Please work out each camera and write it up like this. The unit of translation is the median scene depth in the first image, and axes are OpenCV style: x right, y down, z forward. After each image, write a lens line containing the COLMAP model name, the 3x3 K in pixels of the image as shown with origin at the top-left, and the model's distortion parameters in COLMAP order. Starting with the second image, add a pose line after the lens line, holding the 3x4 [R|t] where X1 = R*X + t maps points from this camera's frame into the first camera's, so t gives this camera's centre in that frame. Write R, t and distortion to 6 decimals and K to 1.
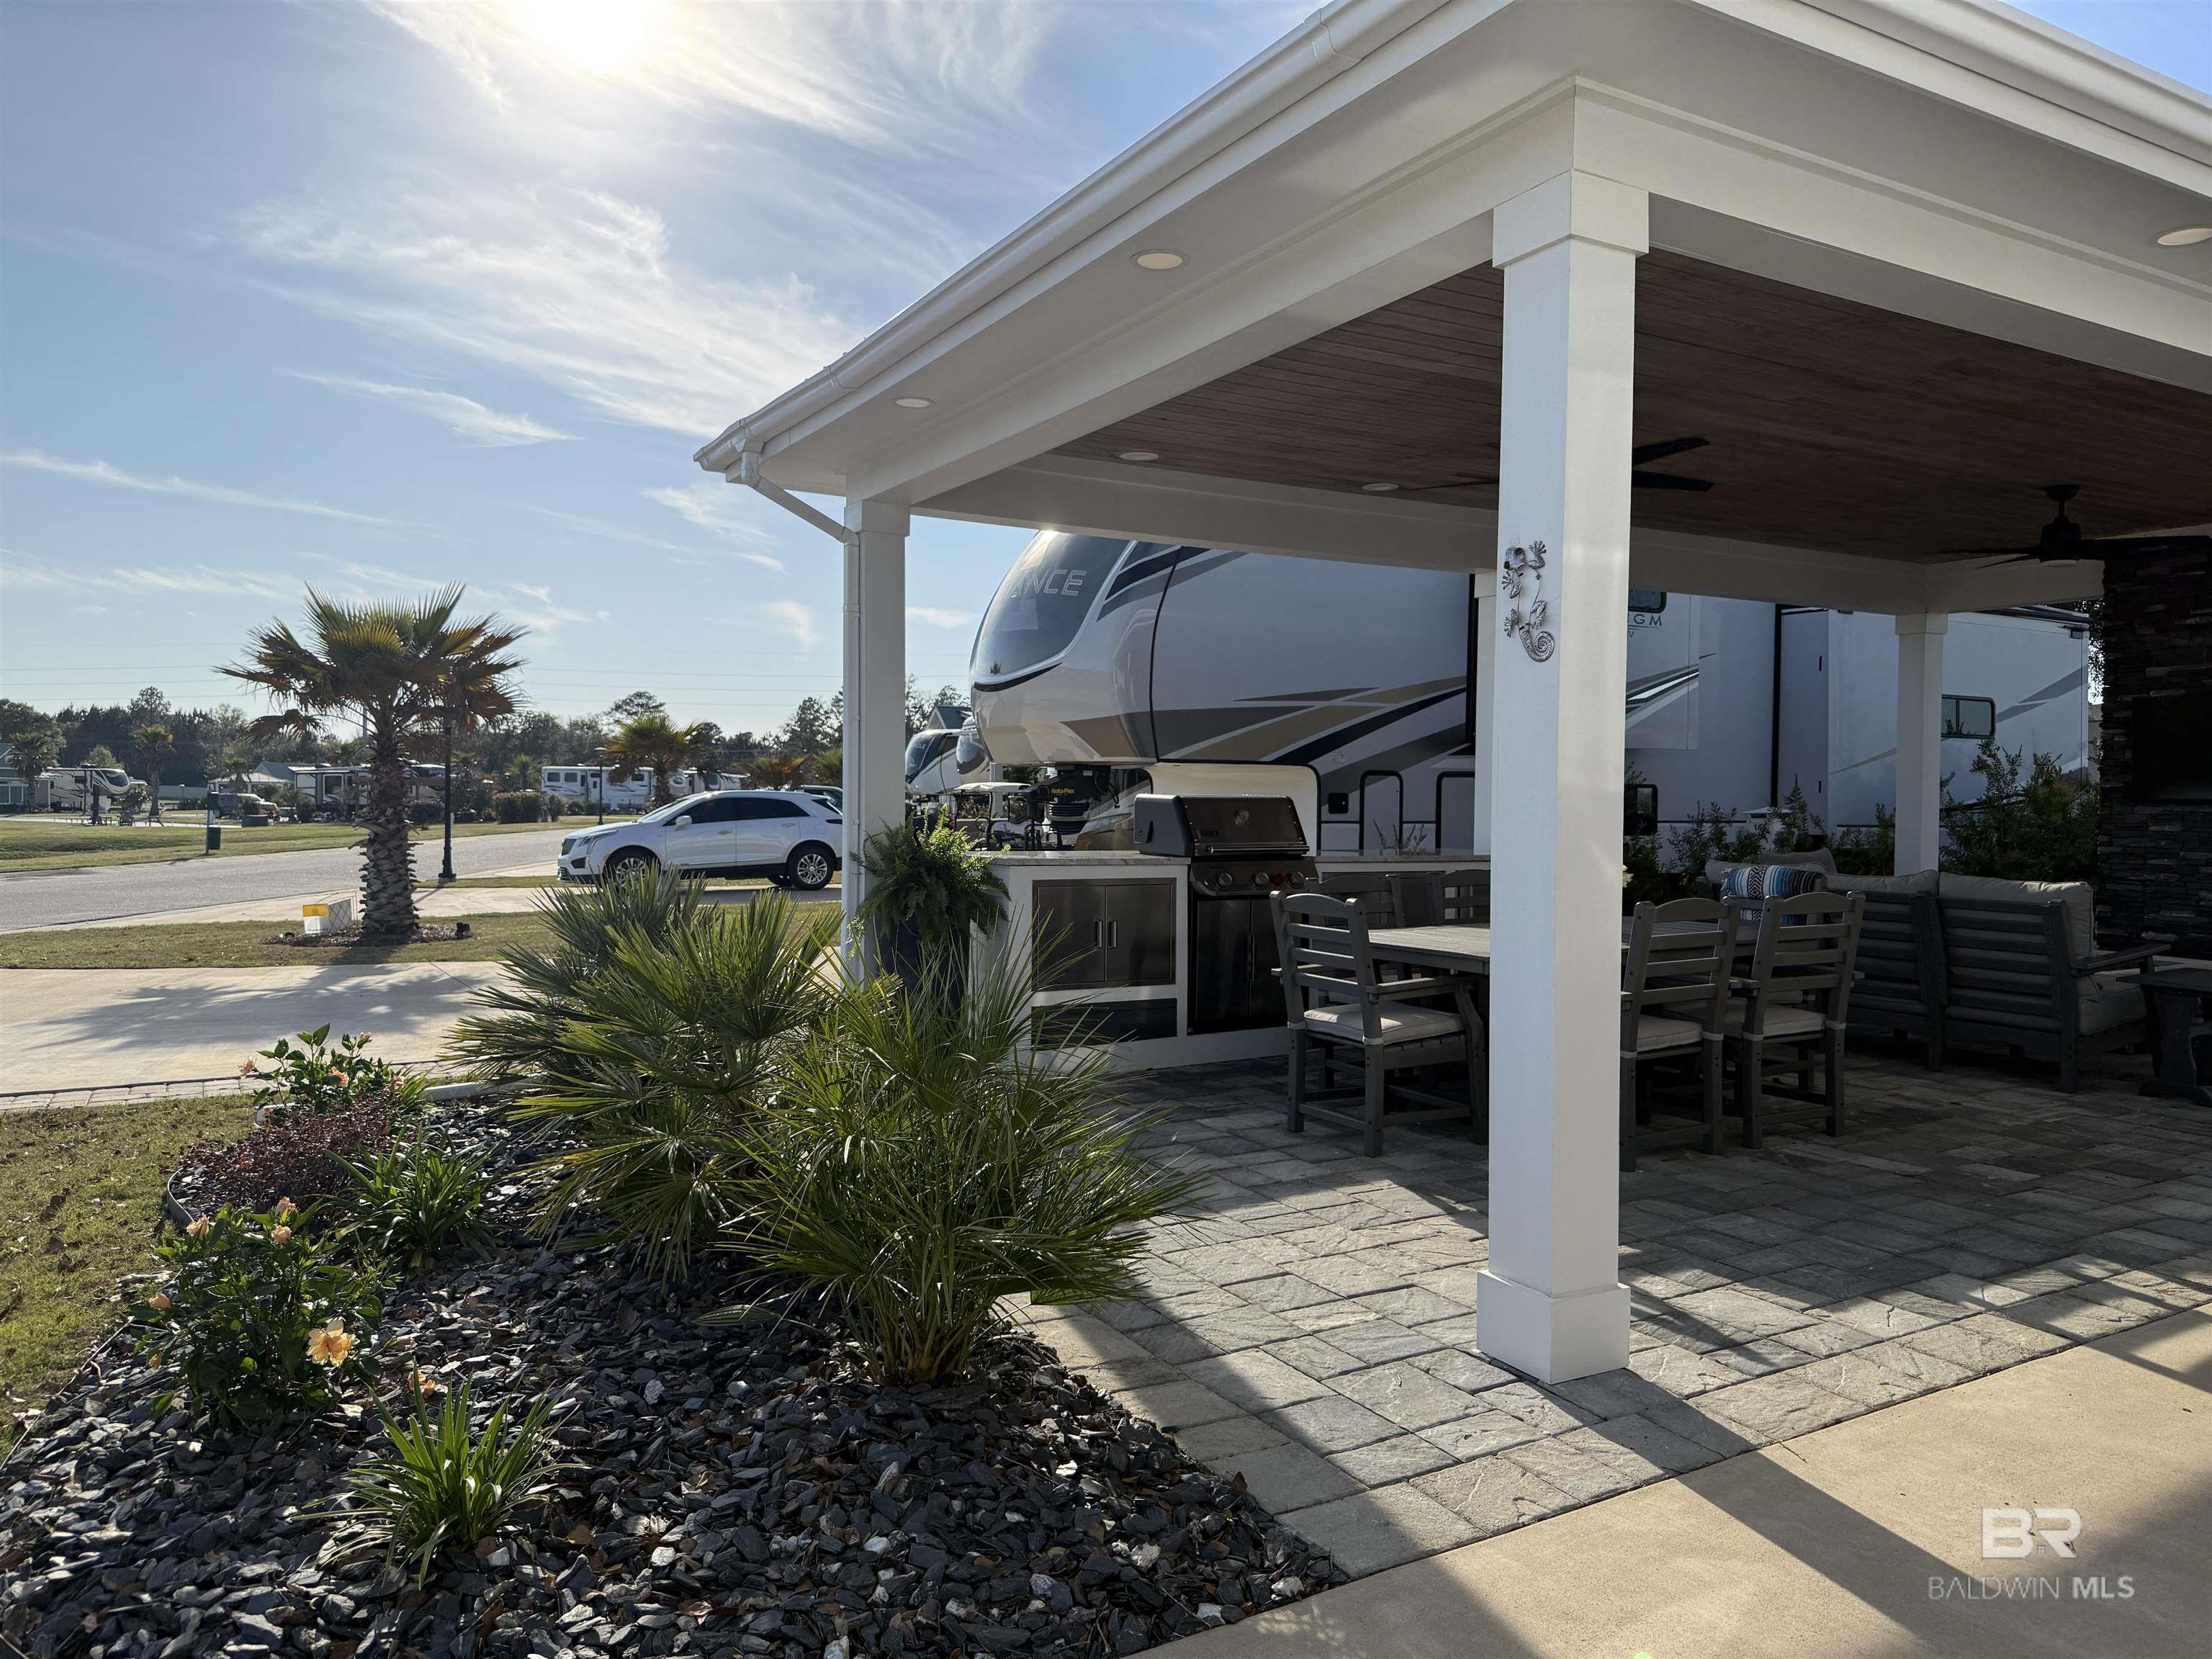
lens RADIAL K [[1552.5, 0, 1099.8], [0, 1552.5, 832.4], [0, 0, 1]] dist [0.104000, -0.146943]
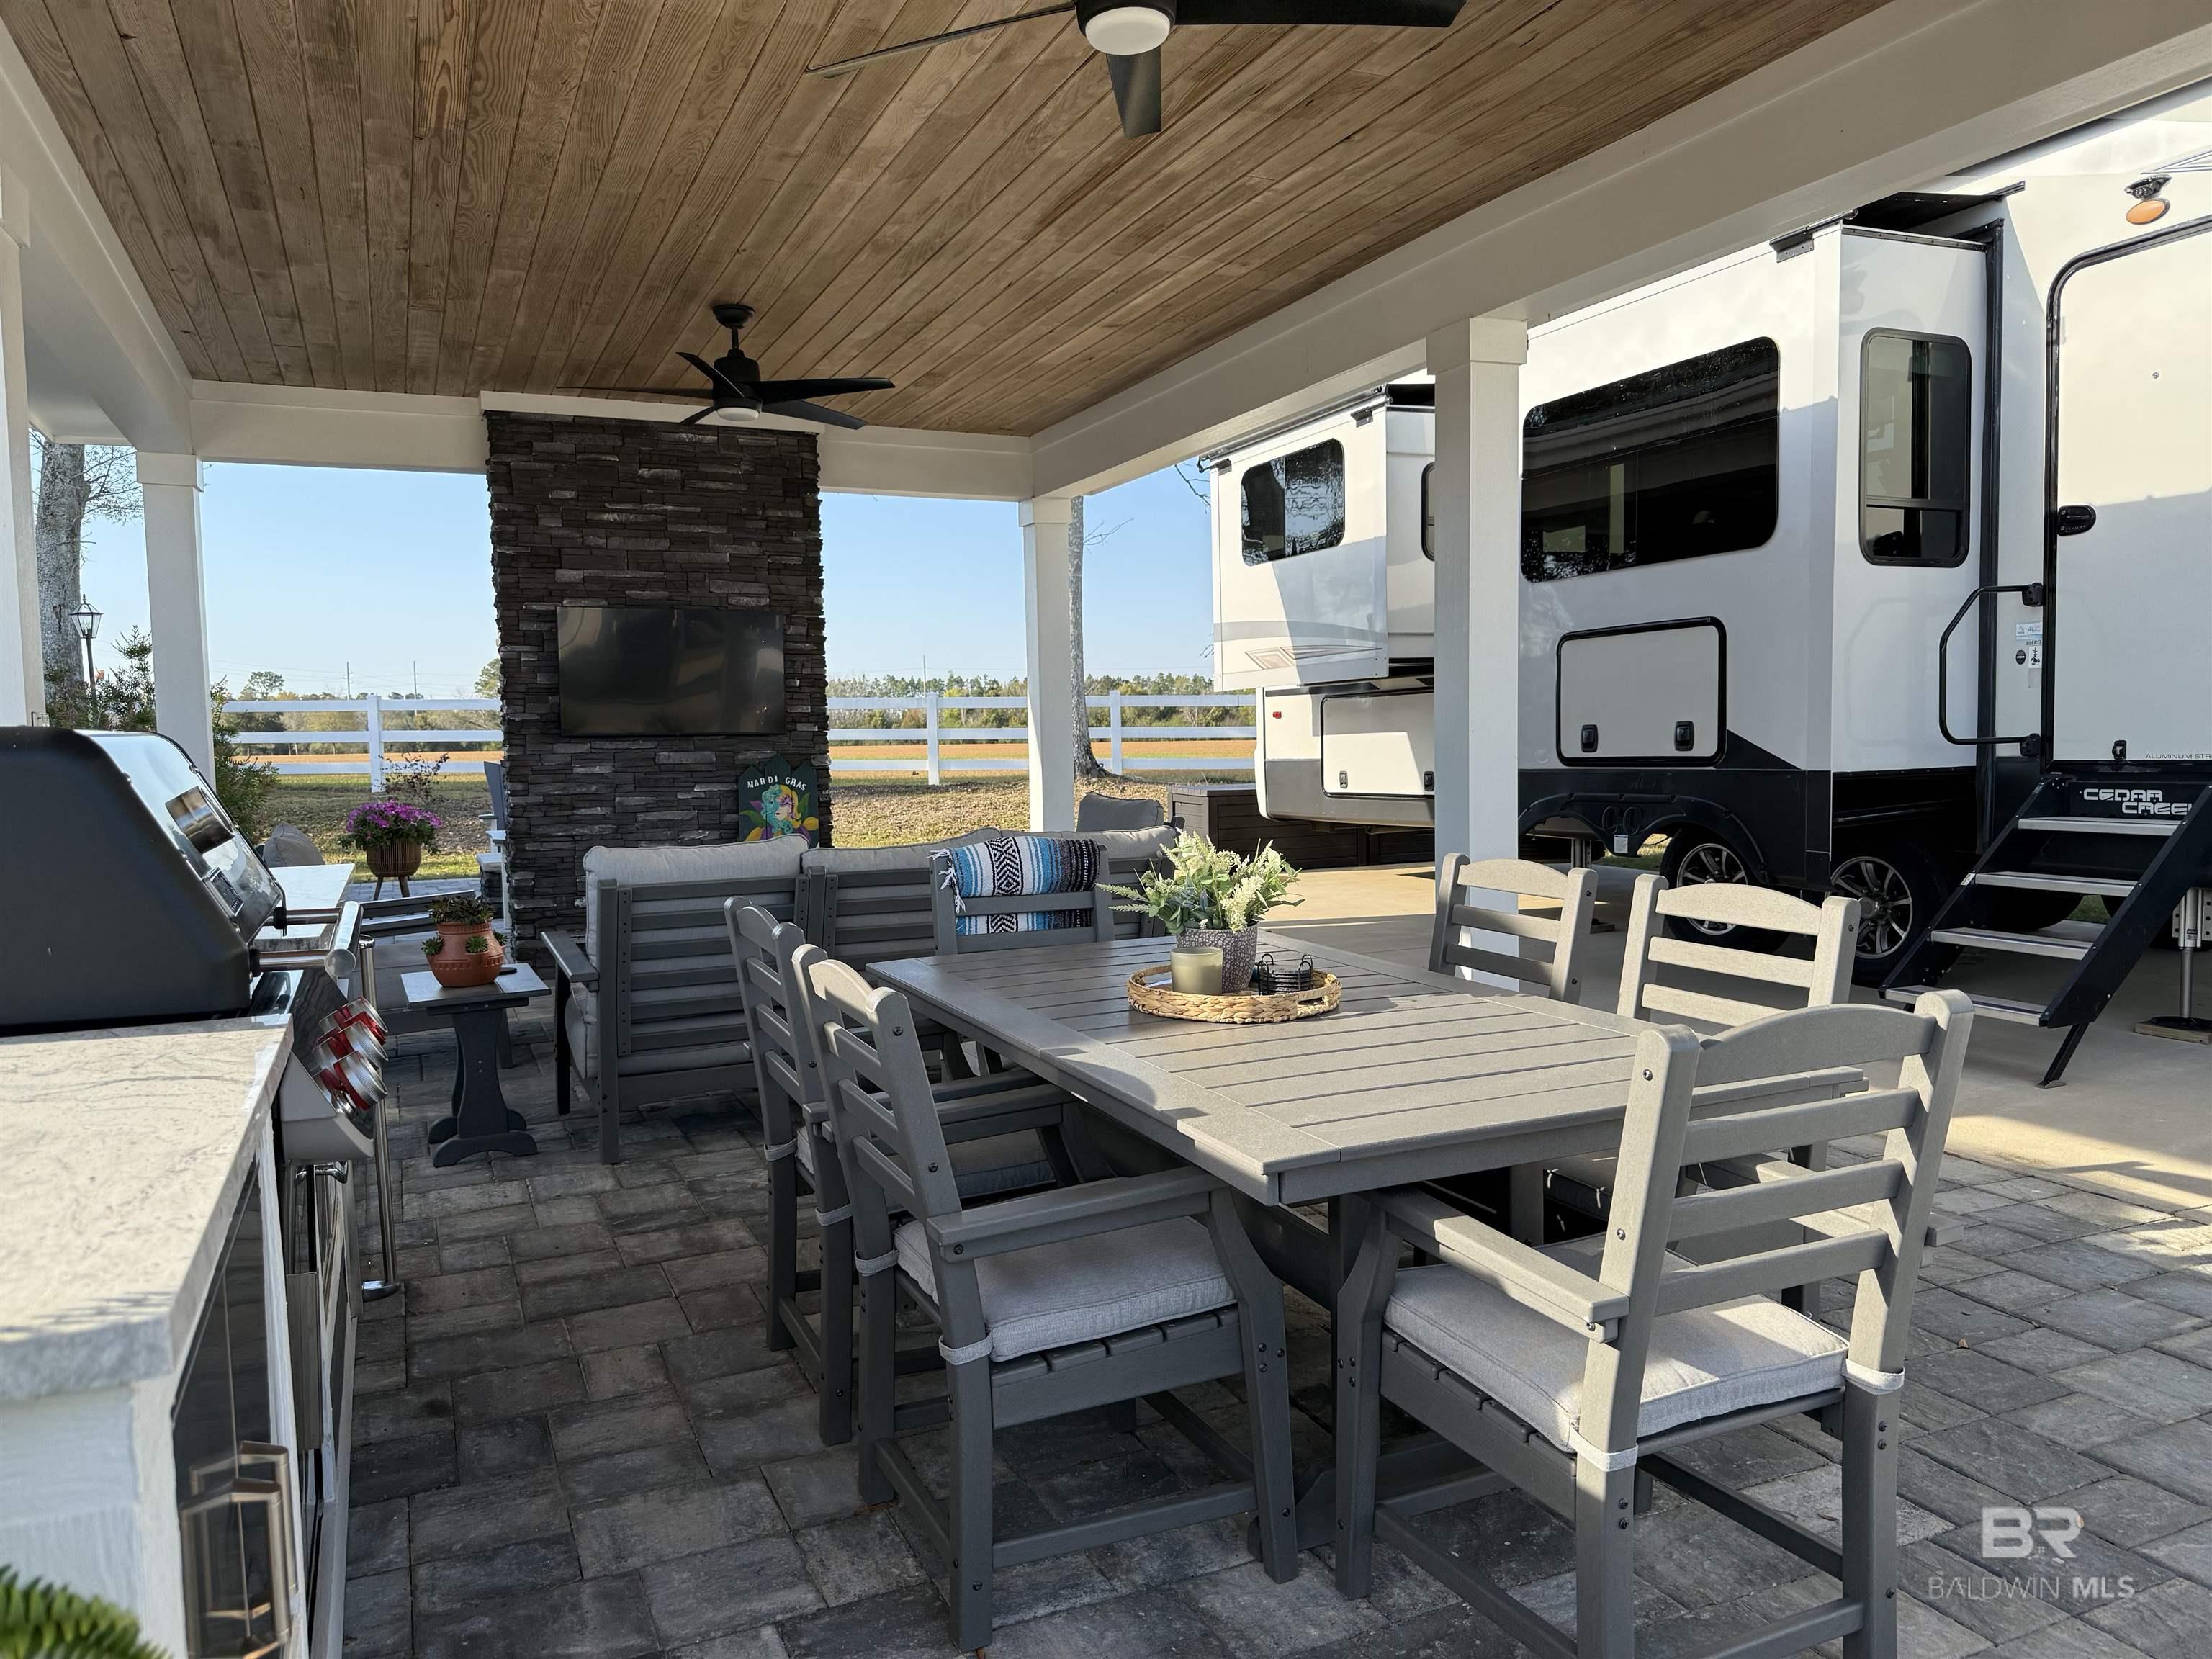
lens RADIAL K [[1552.5, 0, 1118.5], [0, 1552.5, 846.2], [0, 0, 1]] dist [0.104000, -0.146943]
pose [[0.084258, -0.079962, 0.993230, -0.112201], [0.043669, 0.996114, 0.076490, -0.013632], [-0.995487, 0.036928, 0.087422, 0.657696]]
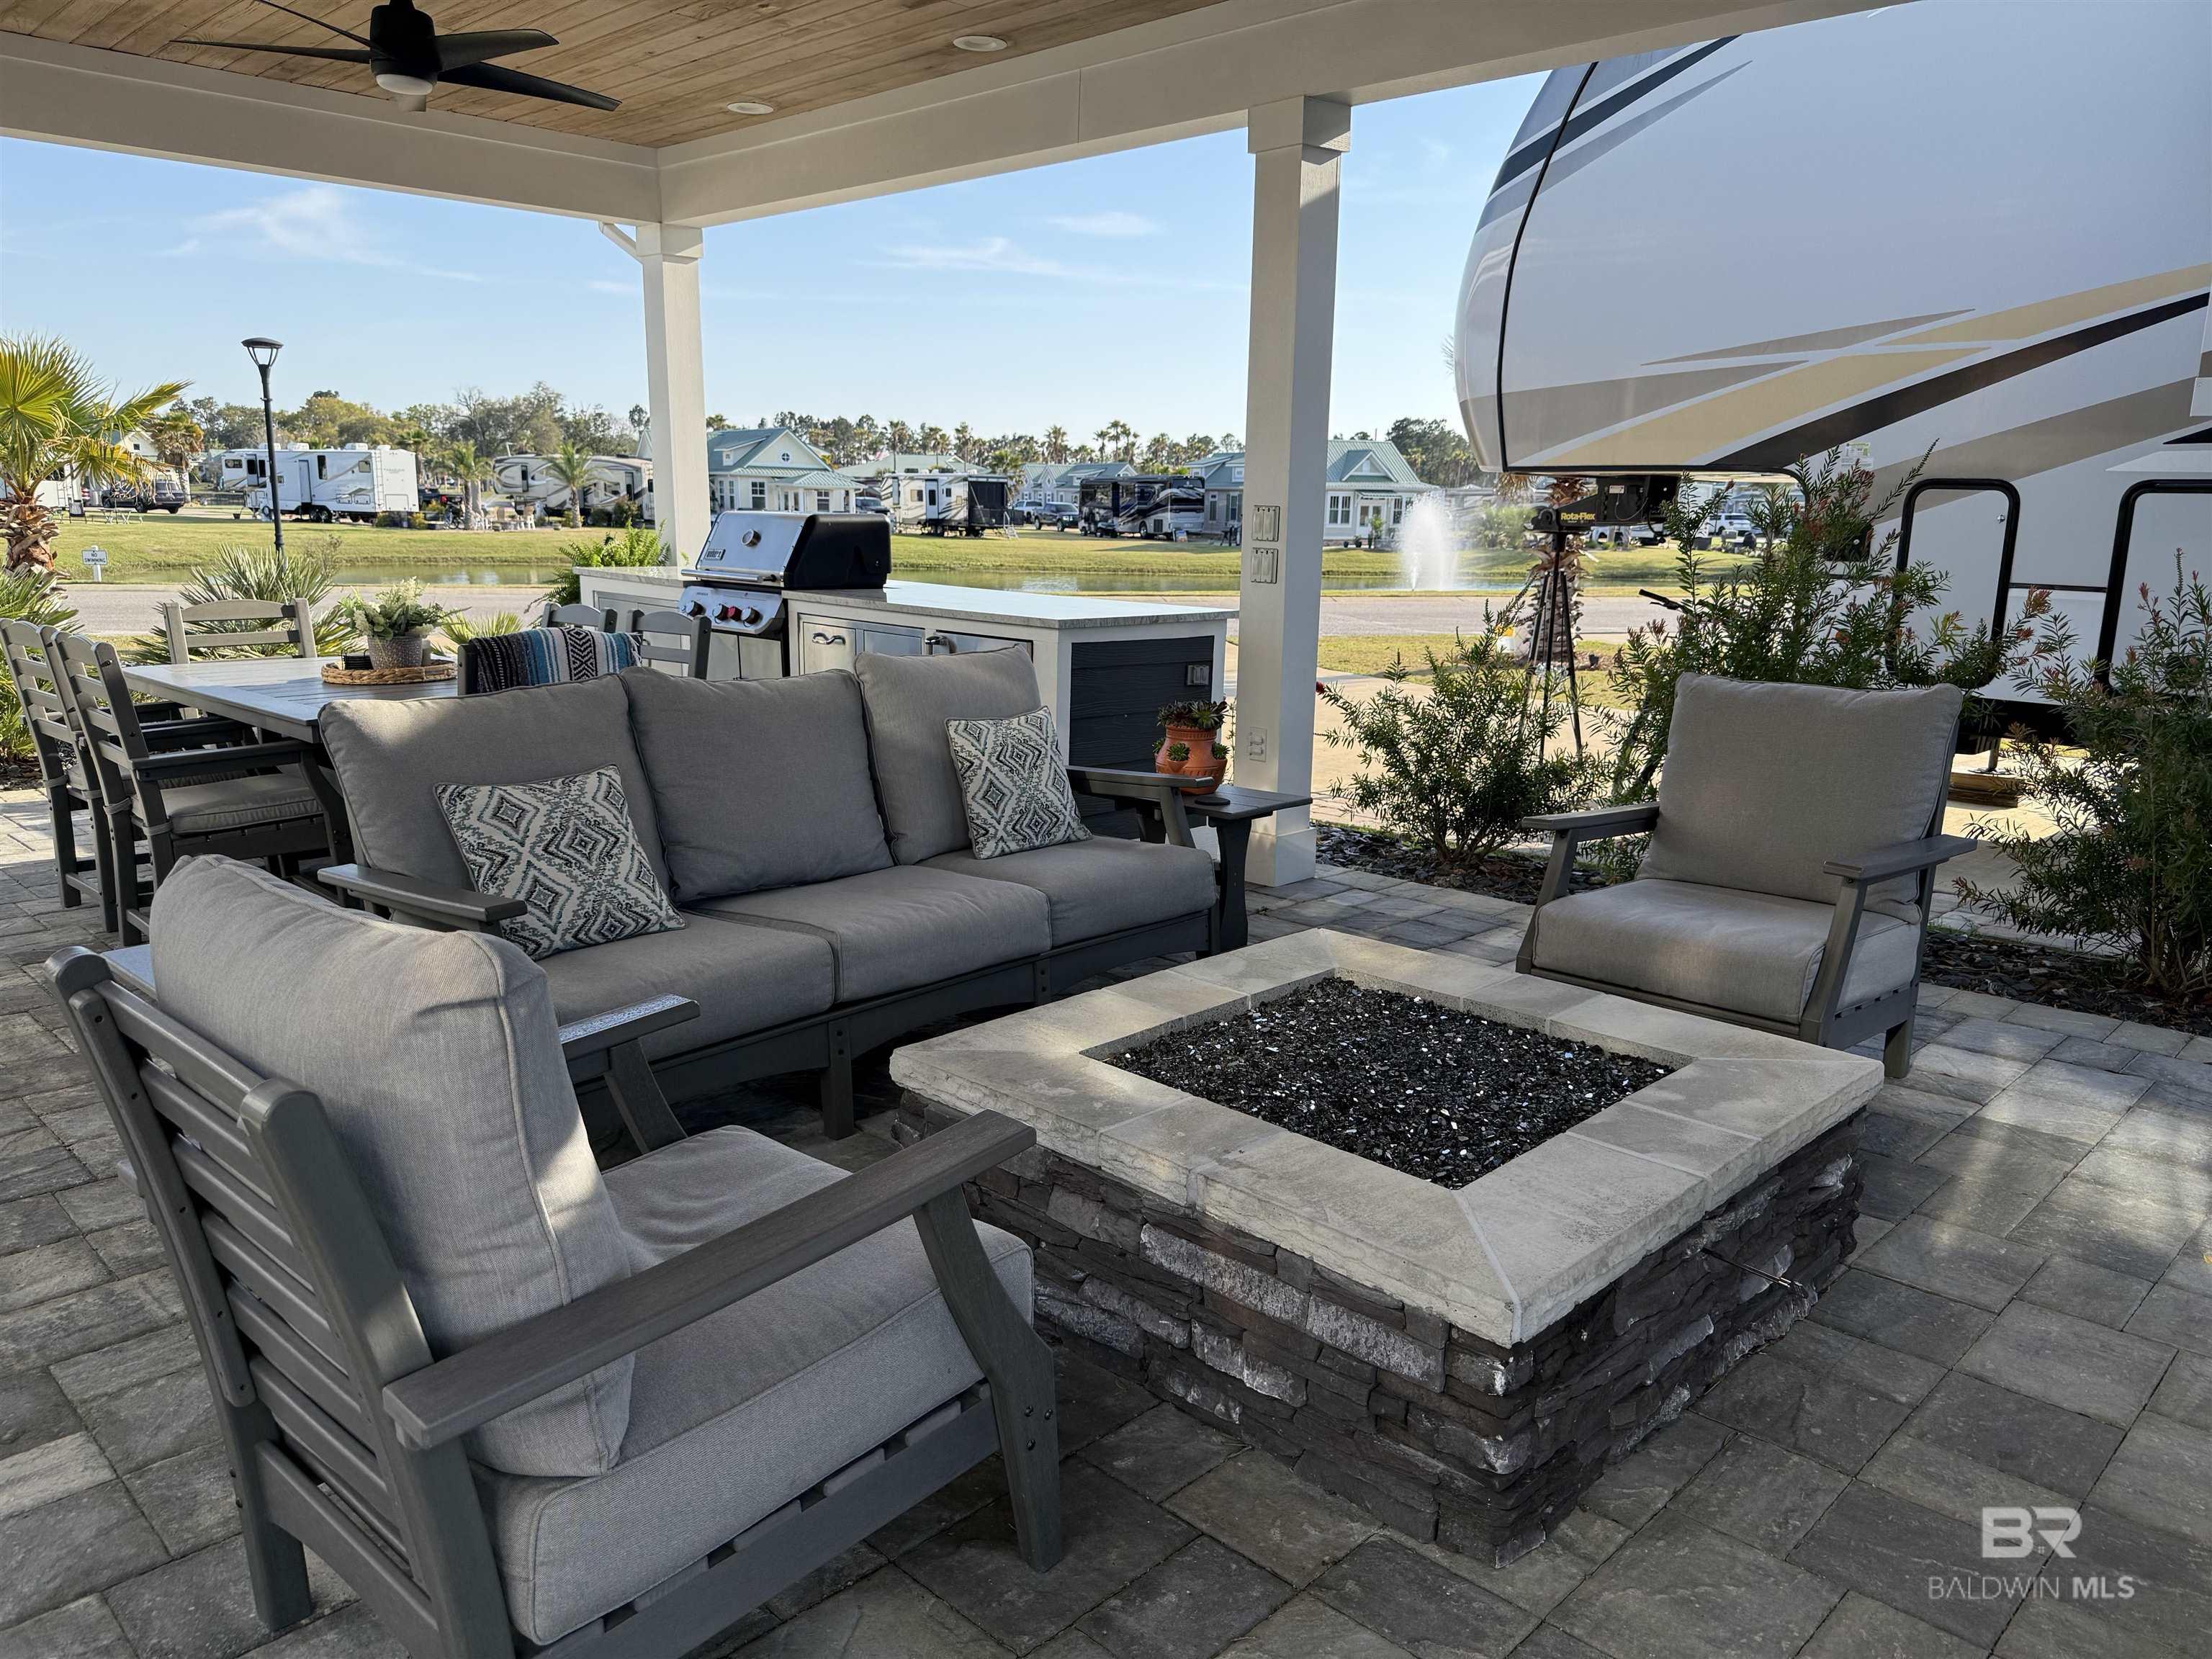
lens RADIAL K [[1552.5, 0, 1108.4], [0, 1552.5, 831.5], [0, 0, 1]] dist [0.104000, -0.146943]
pose [[0.271091, 0.197074, -0.942163, 0.777331], [-0.038770, 0.980258, 0.193887, -0.020712], [0.961773, -0.016033, 0.273379, 0.750830]]
